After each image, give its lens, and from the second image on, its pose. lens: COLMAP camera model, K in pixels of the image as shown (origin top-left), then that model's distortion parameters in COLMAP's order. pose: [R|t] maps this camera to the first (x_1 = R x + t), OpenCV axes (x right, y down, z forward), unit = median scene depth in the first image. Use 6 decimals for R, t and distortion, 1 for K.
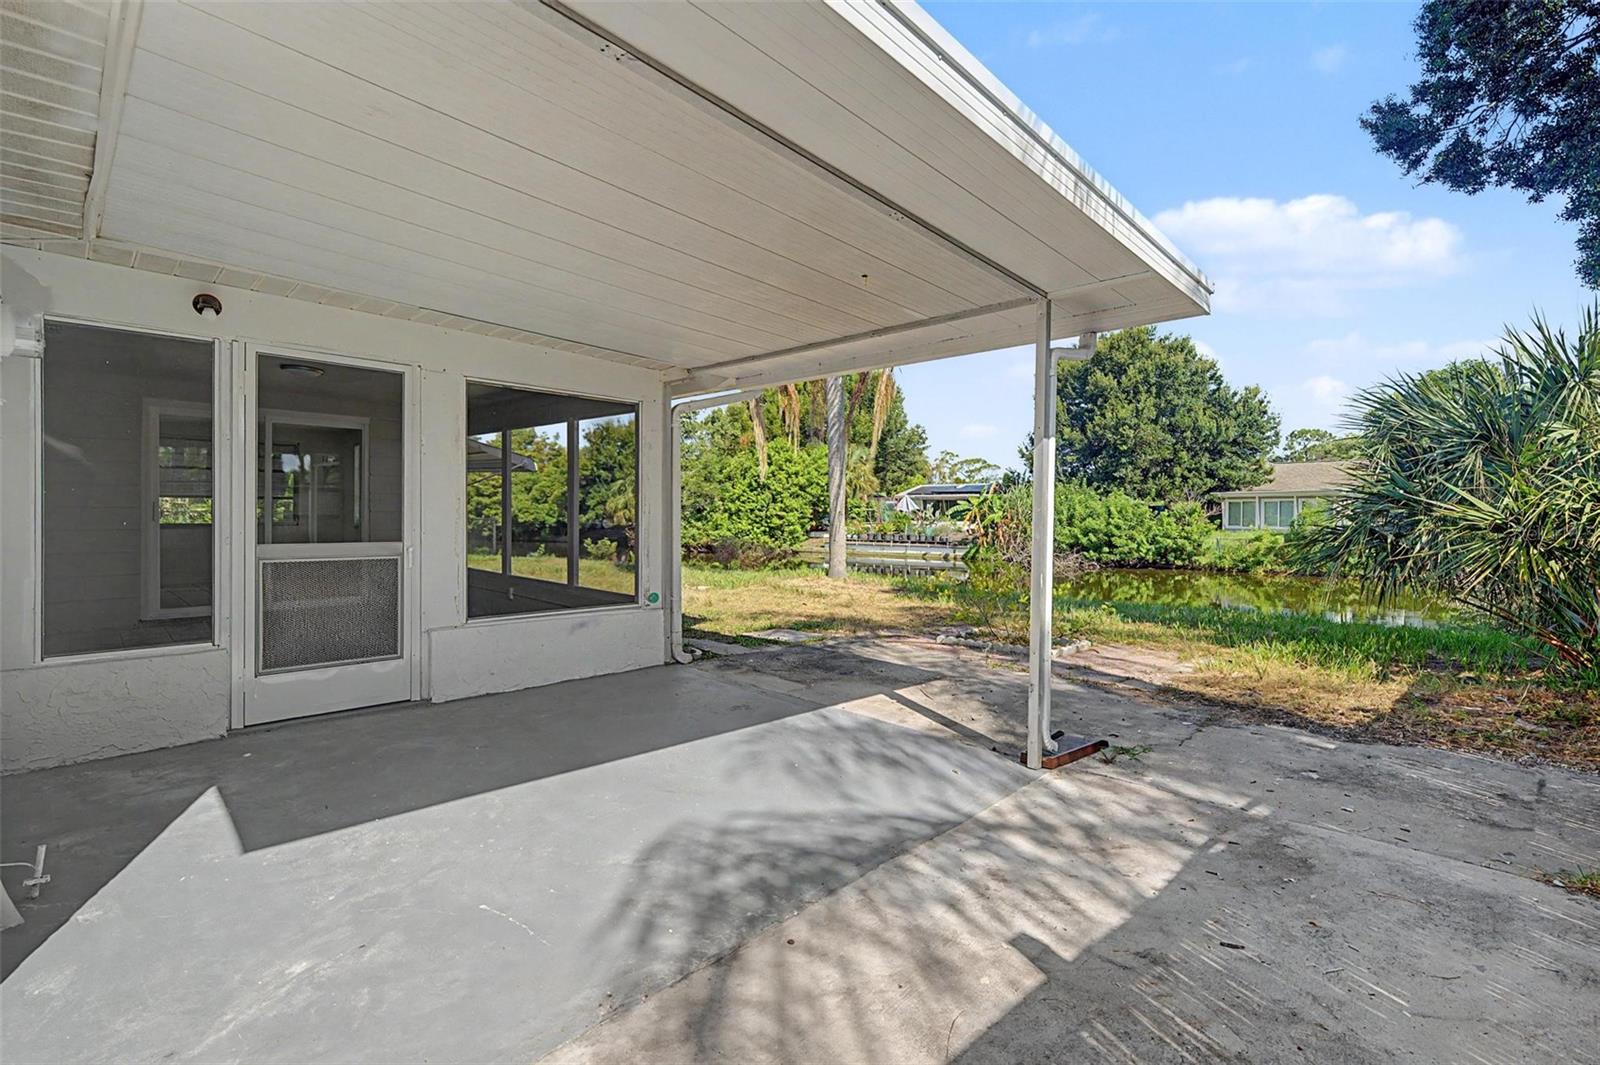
lens RADIAL K [[723.3, 0, 796.1], [0, 723.3, 521.9], [0, 0, 1]] dist [0.001648, 0.000831]
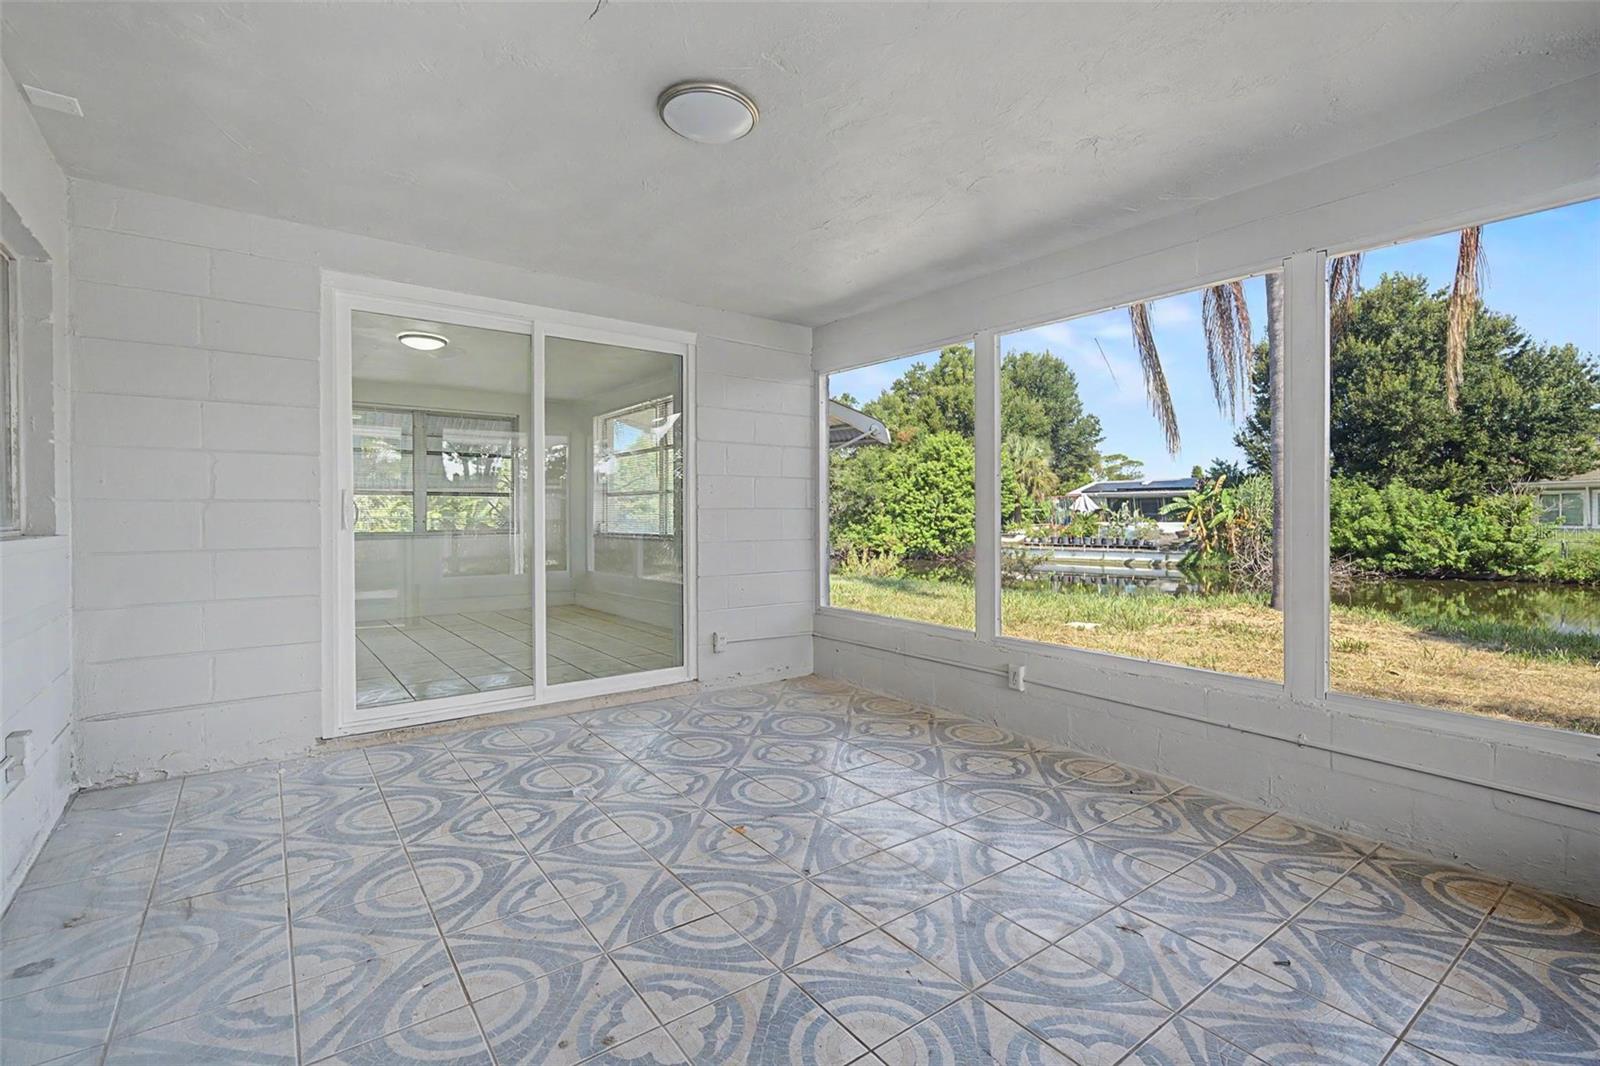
lens RADIAL K [[723.3, 0, 796.1], [0, 723.3, 522.4], [0, 0, 1]] dist [0.001648, 0.000831]
pose [[0.988284, -0.008697, -0.152375, -0.080579], [0.008162, 0.999958, -0.004137, -0.000330], [0.152405, 0.002845, 0.988314, 0.096266]]
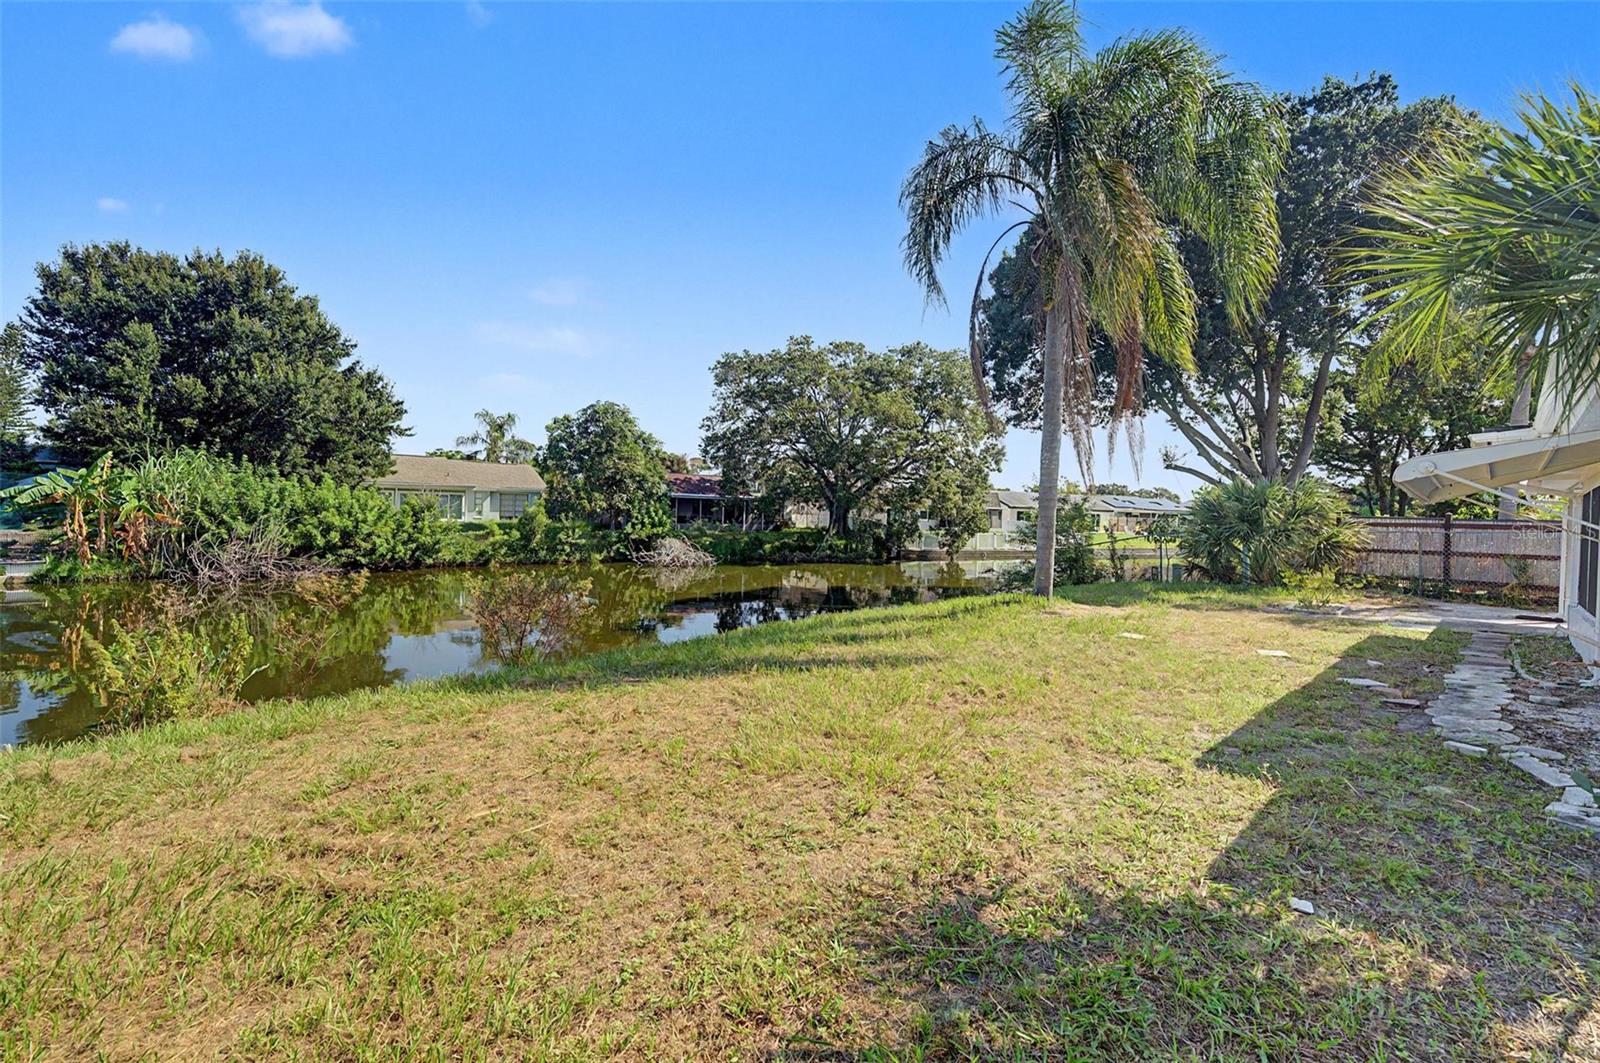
lens RADIAL K [[696.4, 0, 820.7], [0, 696.4, 512.7], [0, 0, 1]] dist [0.000250, 0.000169]
pose [[0.020317, -0.002358, 0.999791, -0.280293], [-0.013822, 0.999901, 0.002639, -0.011722], [-0.999698, -0.013872, 0.020282, 0.389033]]
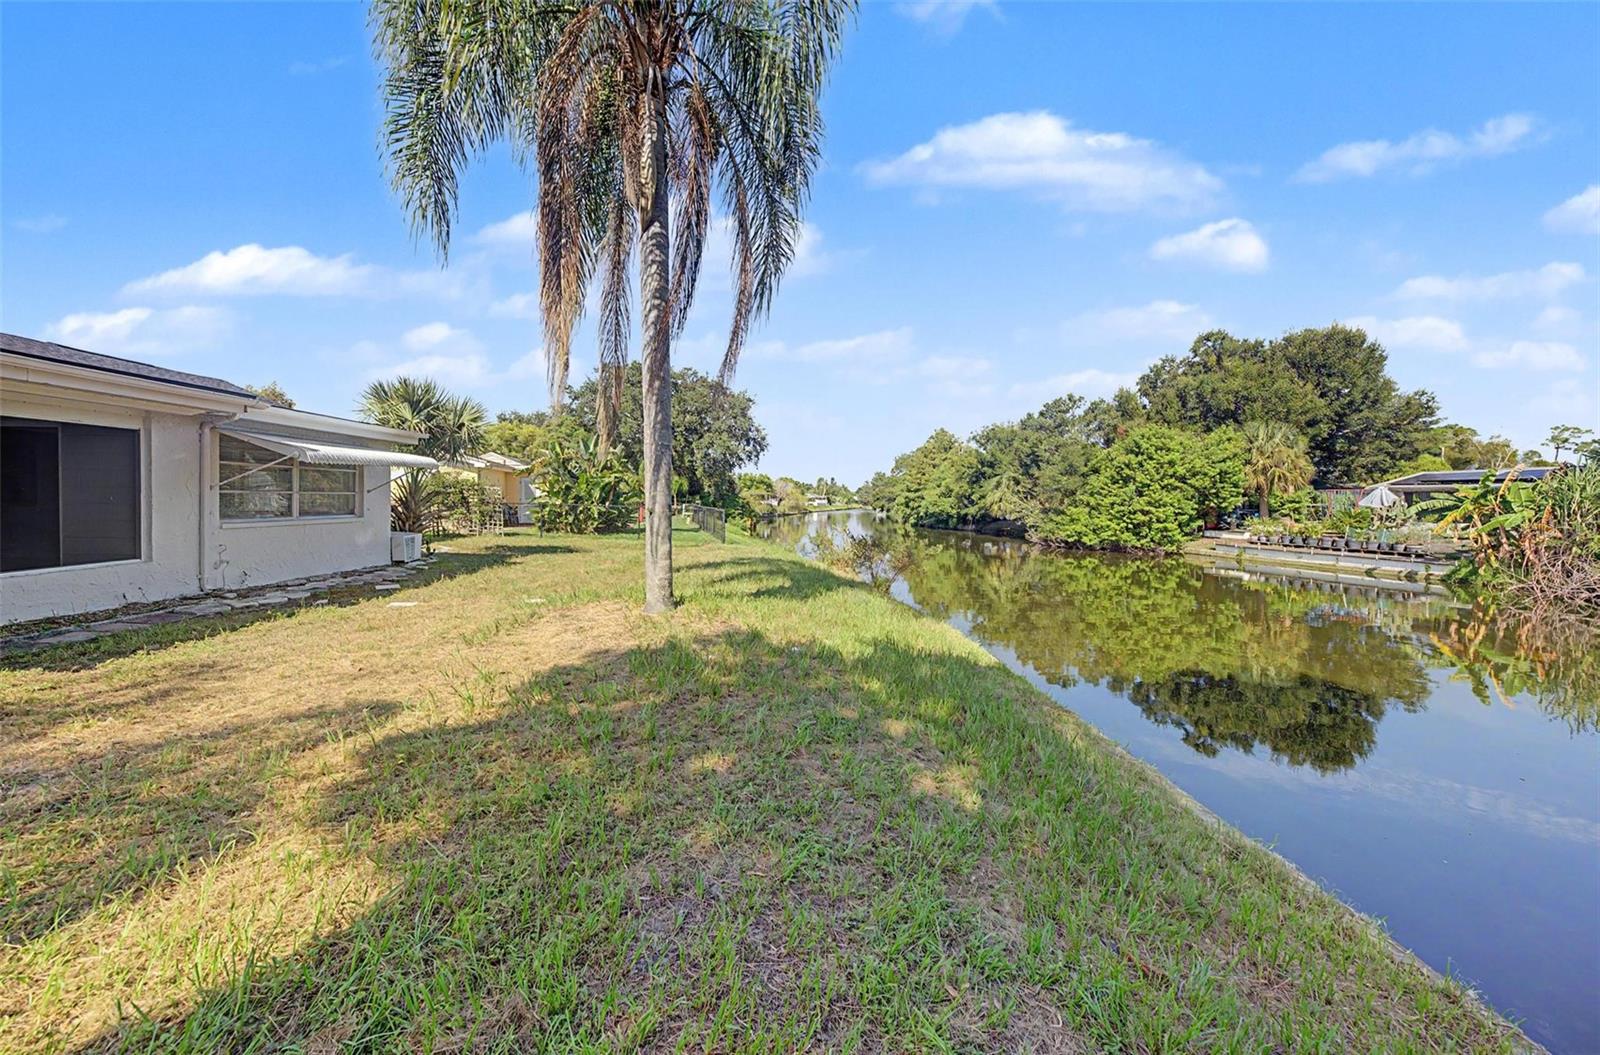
lens RADIAL K [[566.1, 0, 800.3], [0, 566.1, 516.4], [0, 0, 1]] dist [-0.002544, 0.000050]
pose [[0.729875, 0.022359, -0.683215, 0.150381], [-0.016994, 0.999750, 0.014563, -0.005434], [0.683369, 0.000981, 0.730072, 0.217982]]
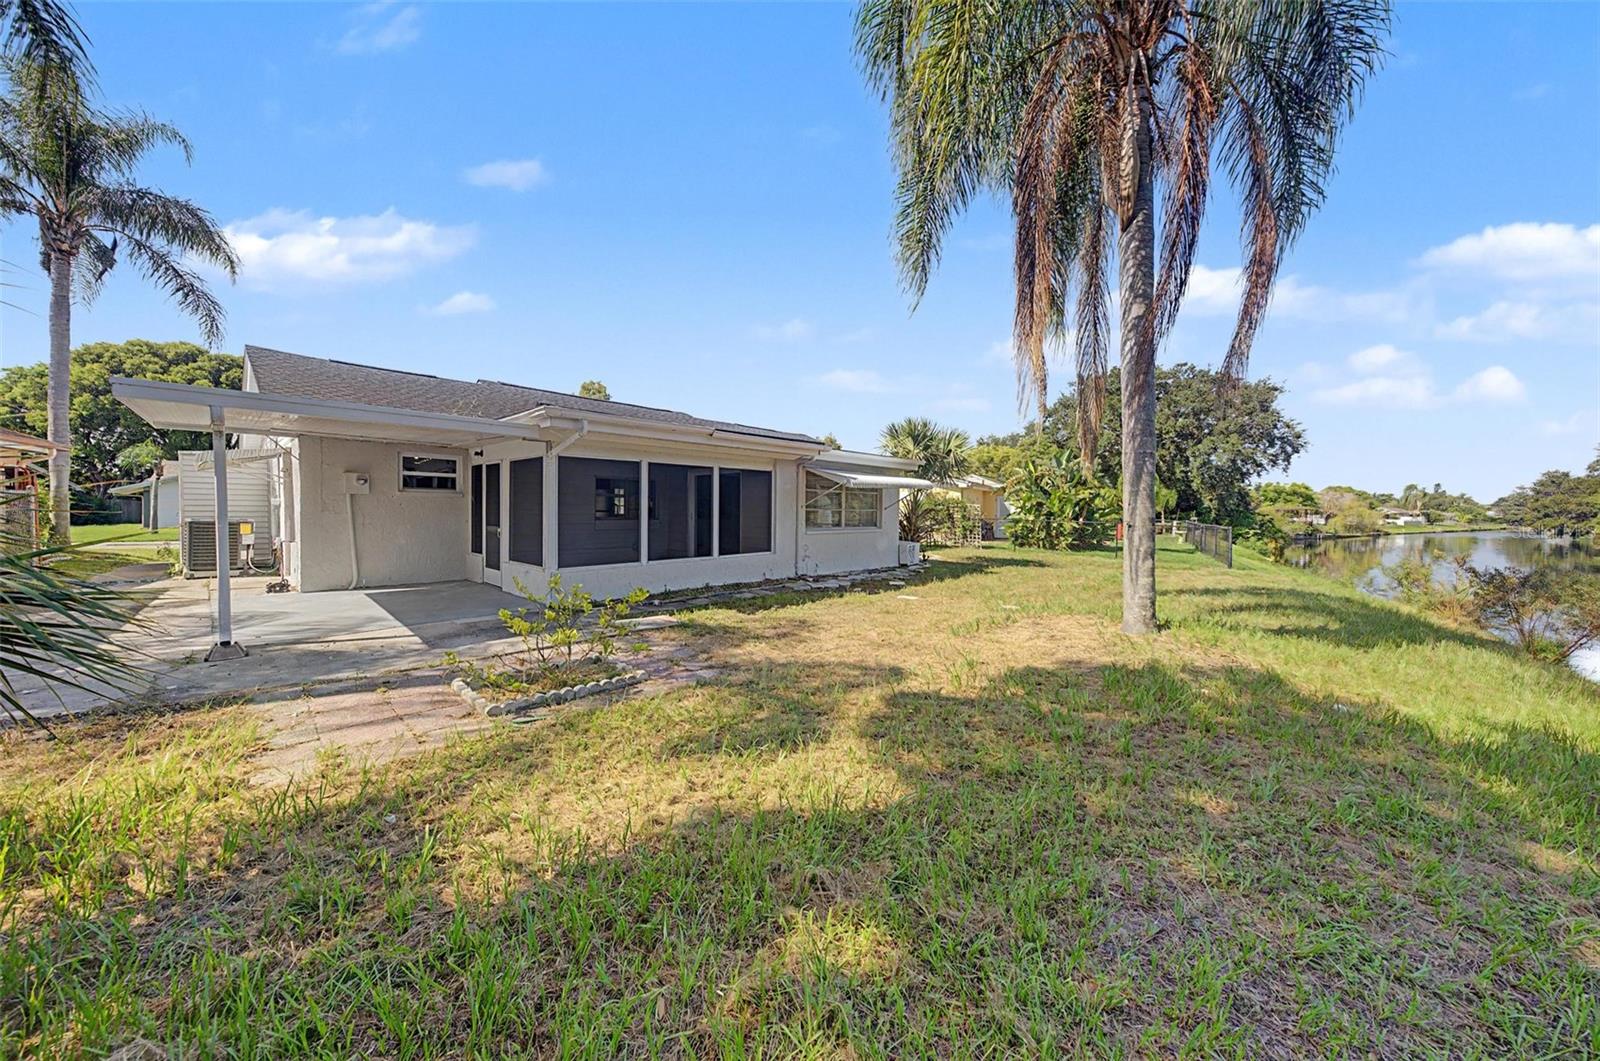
lens RADIAL K [[566.1, 0, 800.3], [0, 566.1, 519.4], [0, 0, 1]] dist [-0.002544, 0.000050]
pose [[0.028529, 0.002694, -0.999589, 0.161334], [-0.019555, 0.999806, 0.002137, -0.003236], [0.999402, 0.019486, 0.028576, 0.212467]]
